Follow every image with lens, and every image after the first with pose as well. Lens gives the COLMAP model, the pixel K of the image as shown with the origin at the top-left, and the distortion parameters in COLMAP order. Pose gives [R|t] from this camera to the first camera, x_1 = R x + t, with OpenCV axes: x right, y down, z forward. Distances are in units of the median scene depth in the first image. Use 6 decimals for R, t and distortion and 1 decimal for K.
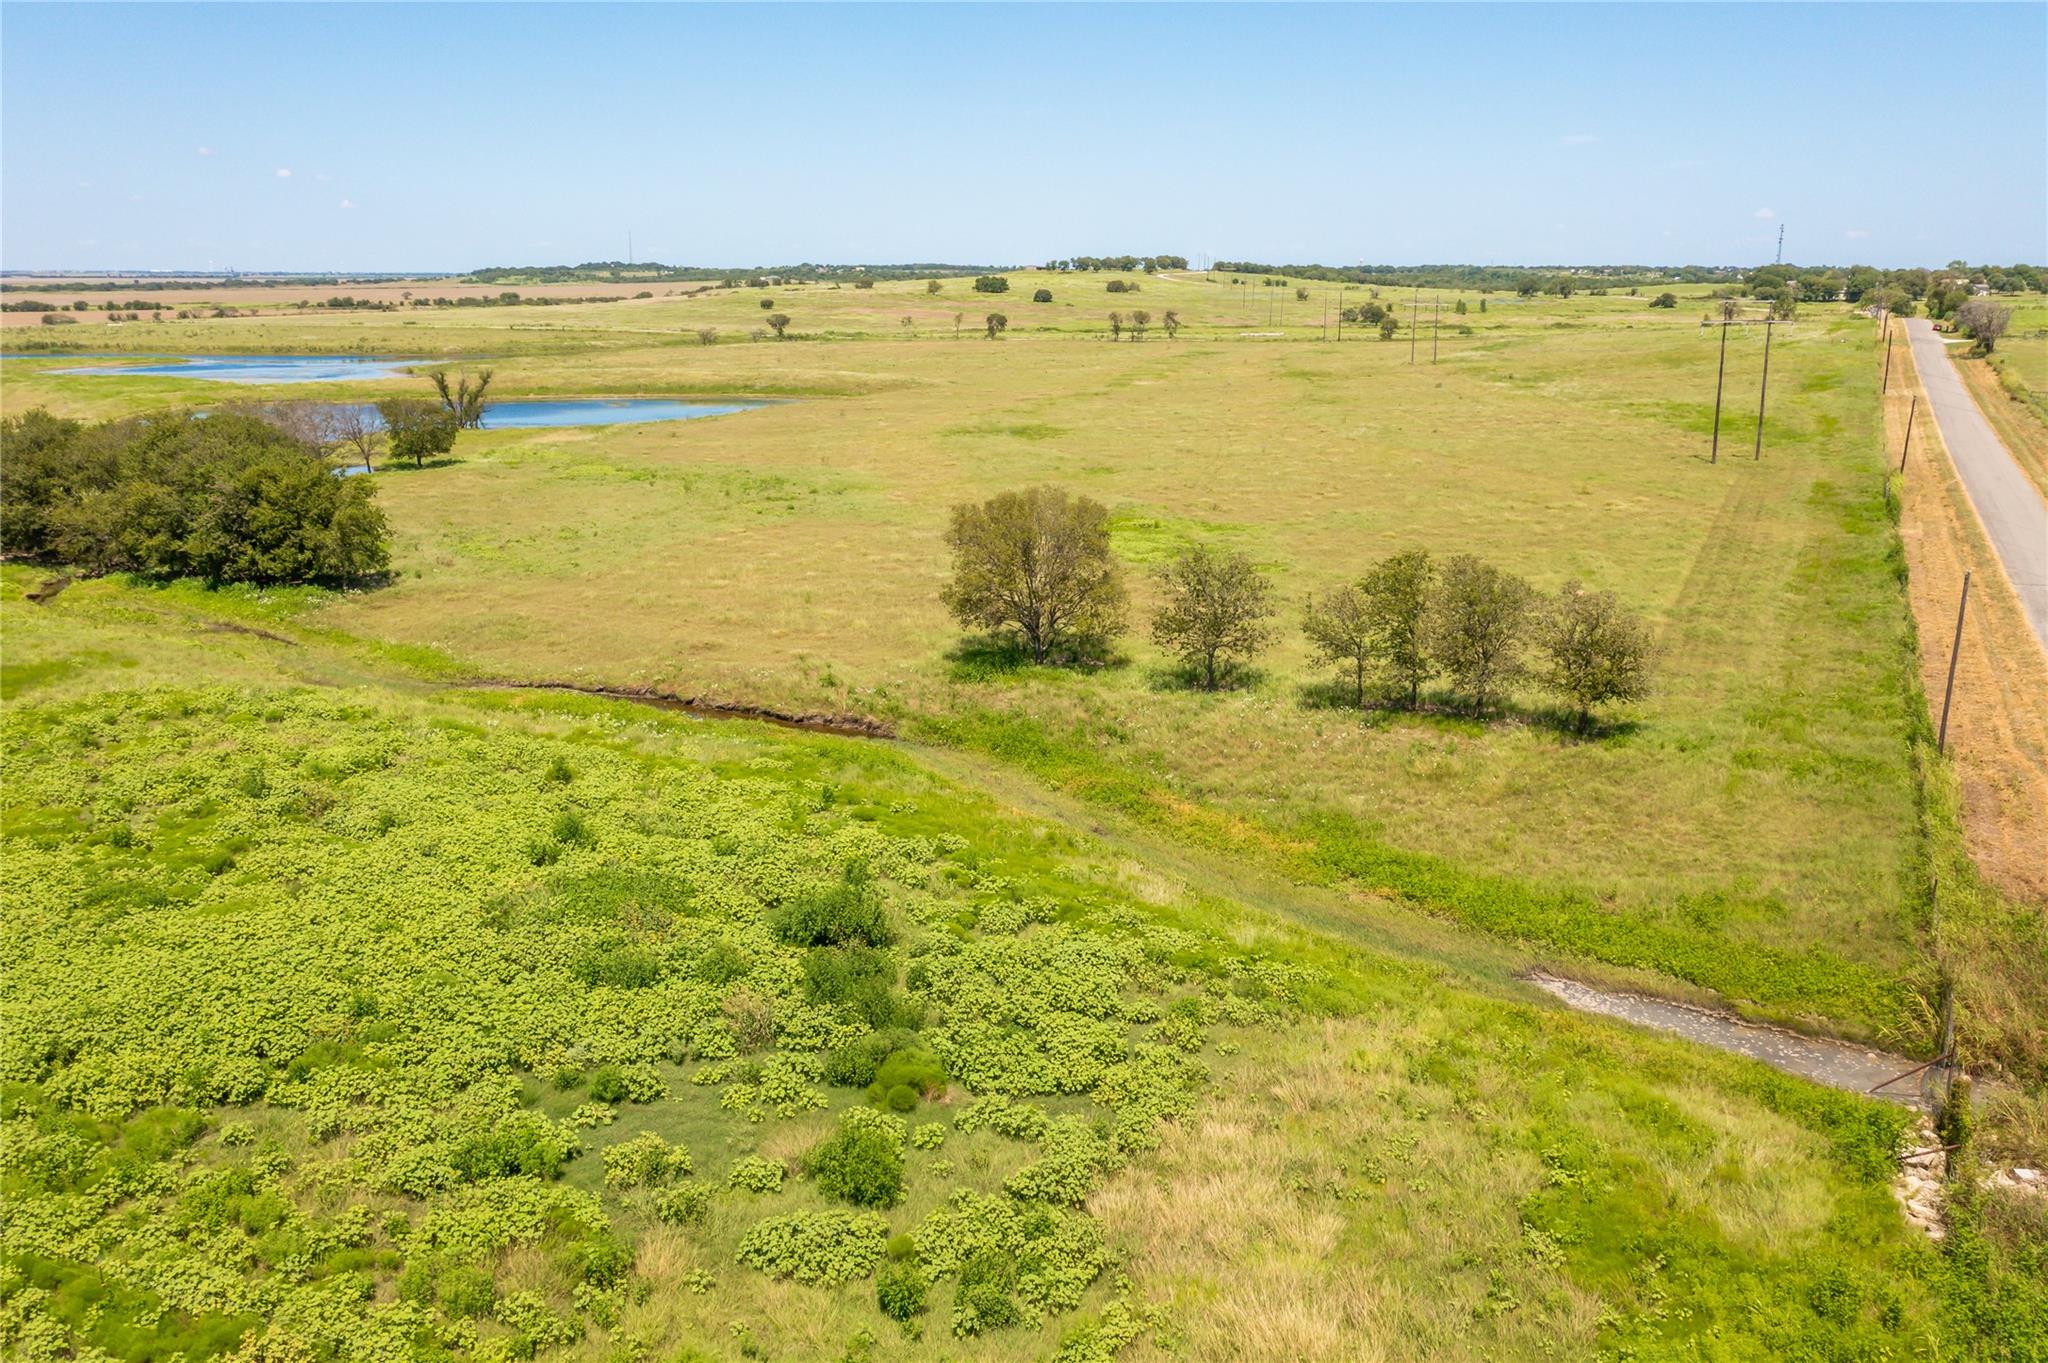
lens RADIAL K [[1632.8, 0, 1024.0], [0, 1632.8, 681.5], [0, 0, 1]] dist [-0.020041, 0.003676]
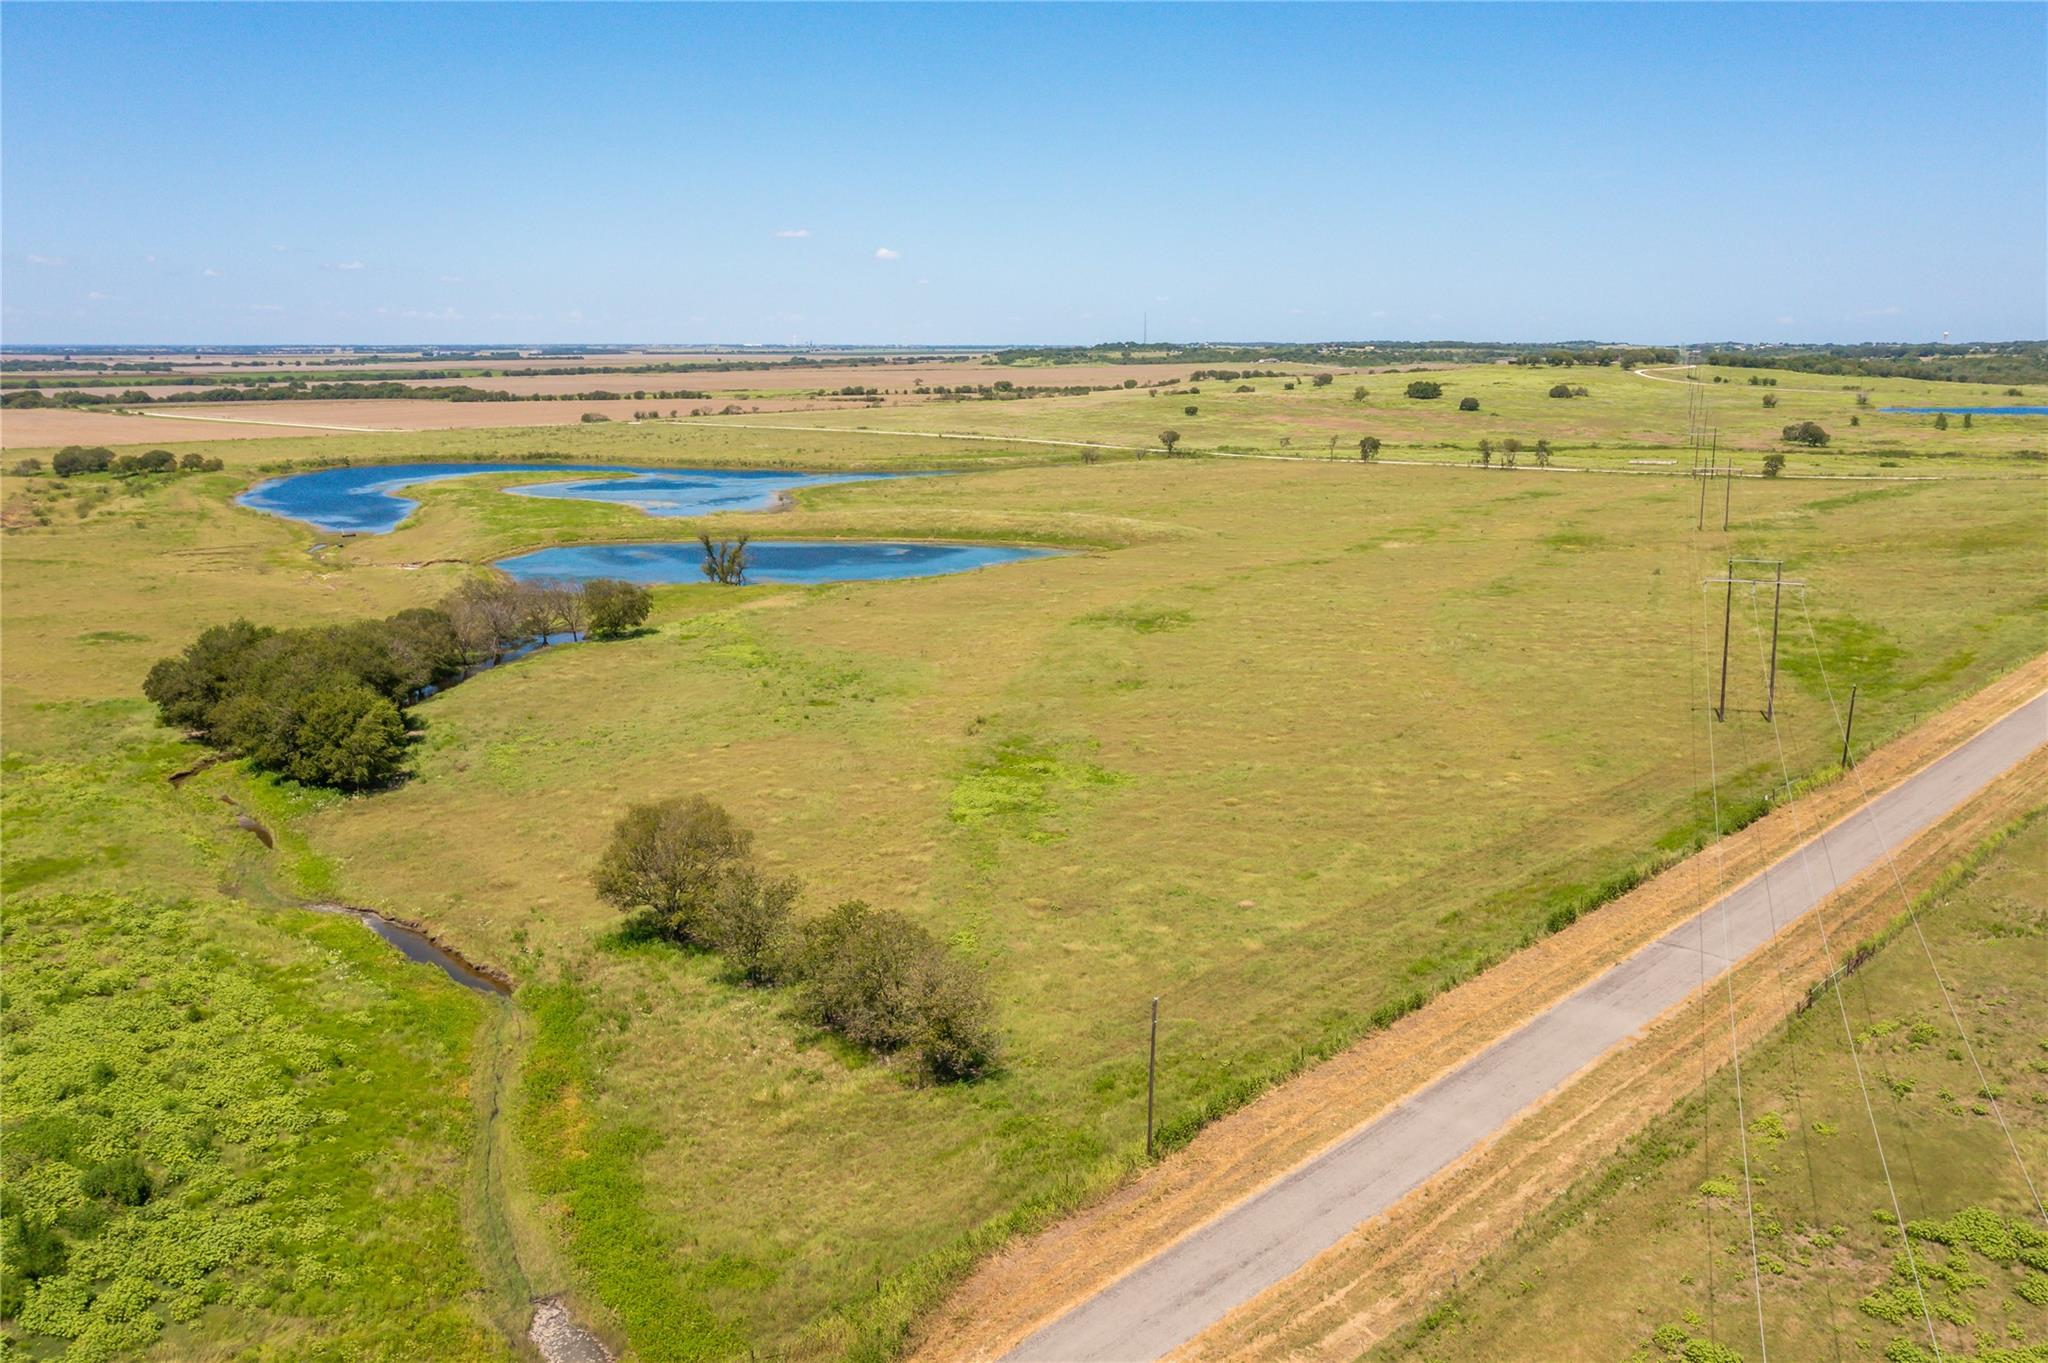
lens RADIAL K [[1632.8, 0, 1024.0], [0, 1632.8, 681.5], [0, 0, 1]] dist [-0.020041, 0.003676]
pose [[0.948034, 0.061911, -0.312087, 0.191182], [-0.073968, 0.996897, -0.026934, -0.057549], [0.309452, 0.048619, 0.949671, -0.034133]]
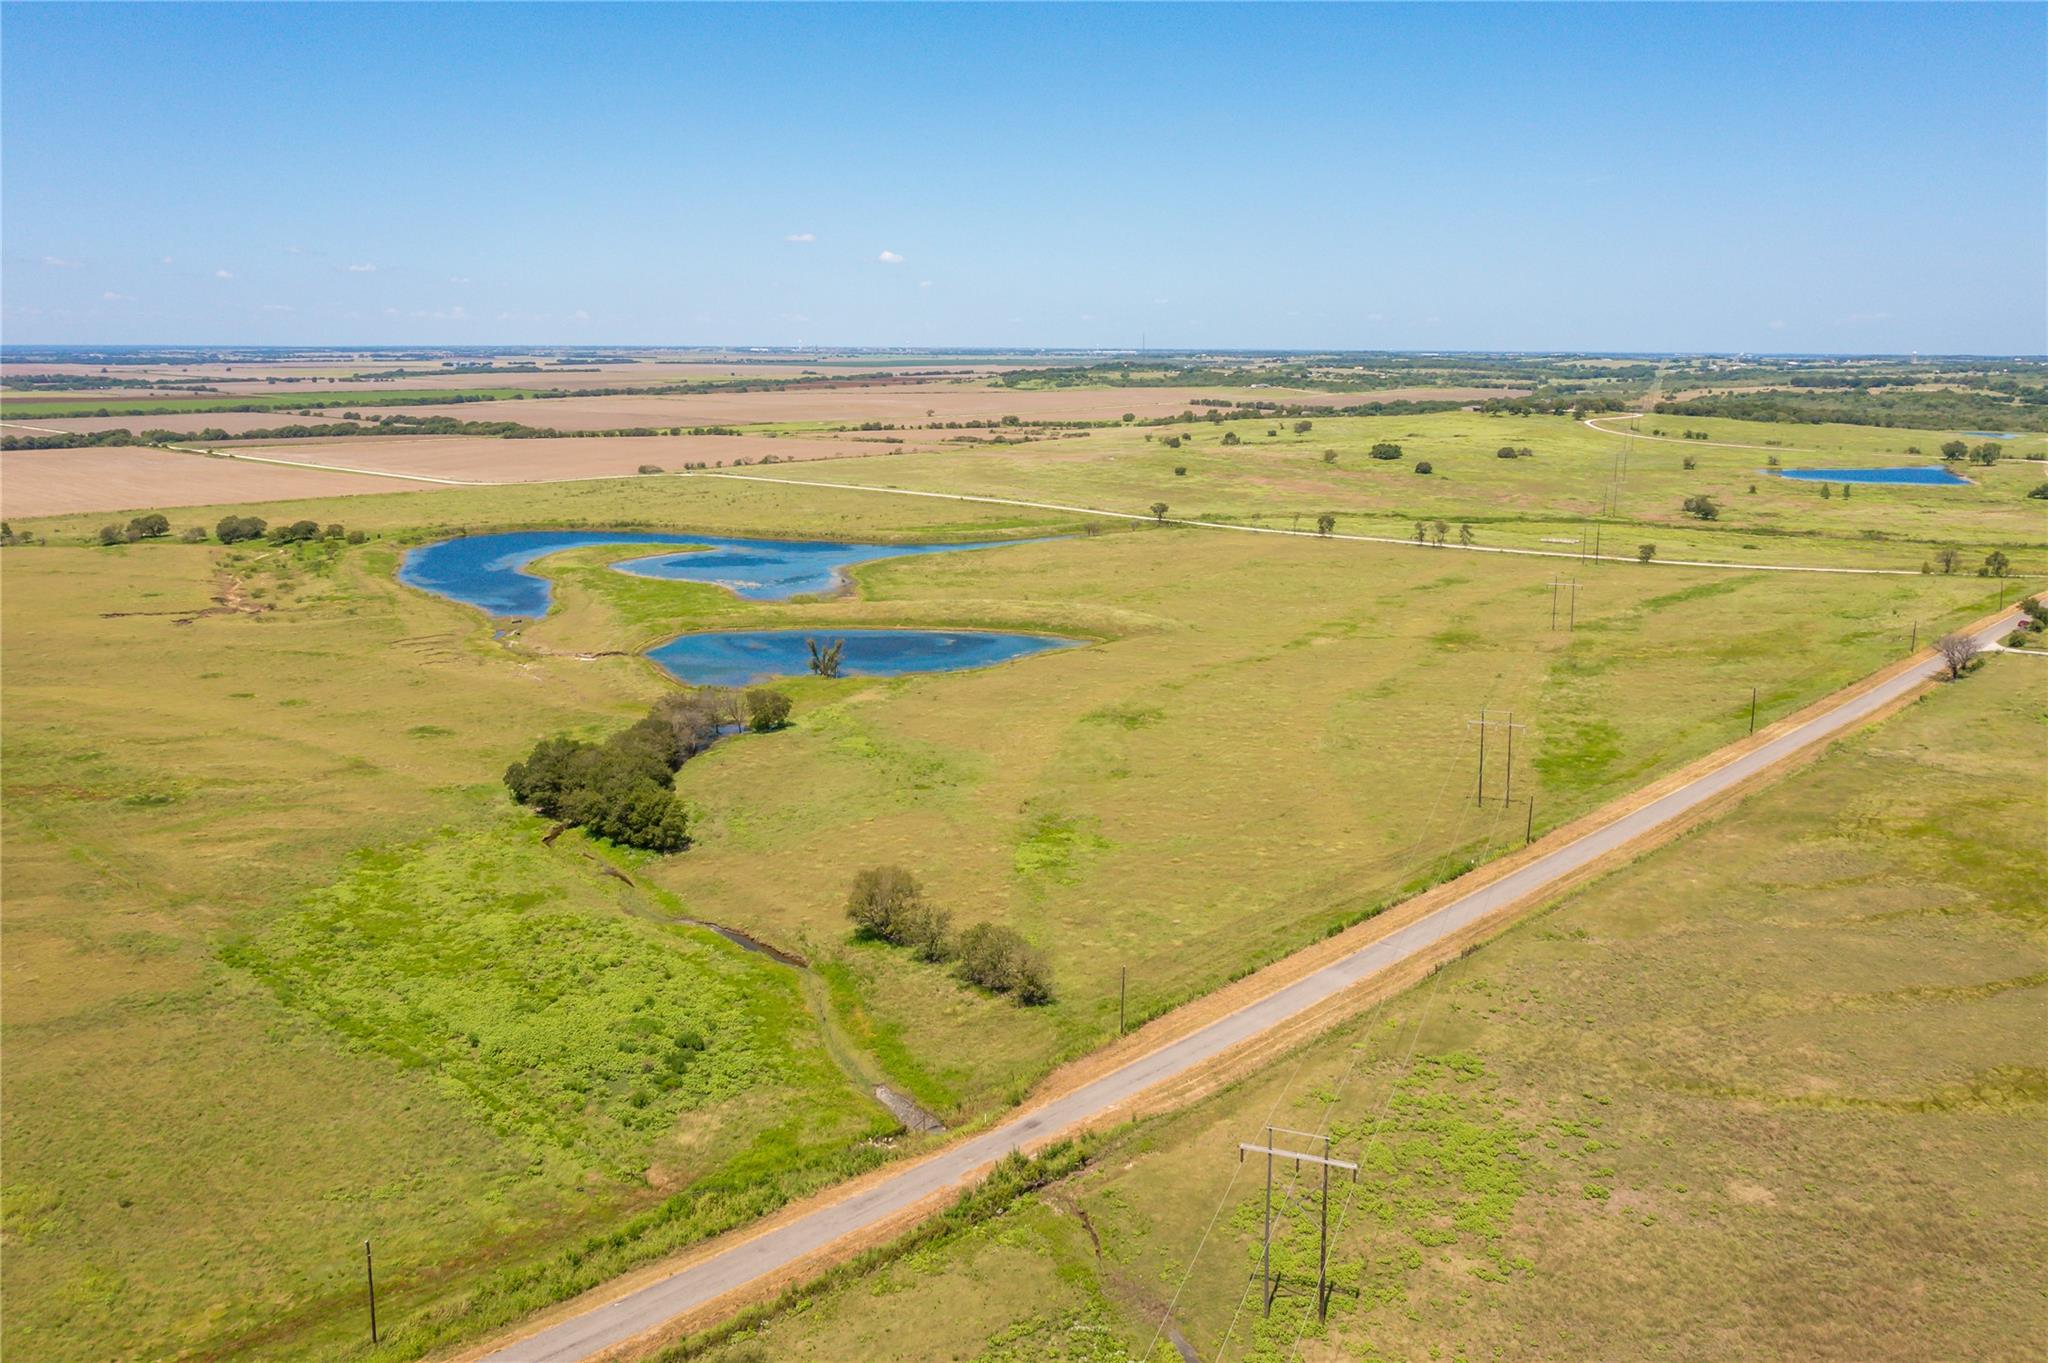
lens RADIAL K [[1632.8, 0, 1024.0], [0, 1632.8, 681.5], [0, 0, 1]] dist [-0.020041, 0.003676]
pose [[0.948030, 0.065795, -0.311303, 0.282373], [-0.076819, 0.996773, -0.023272, -0.105839], [0.308768, 0.045977, 0.950026, -0.382160]]
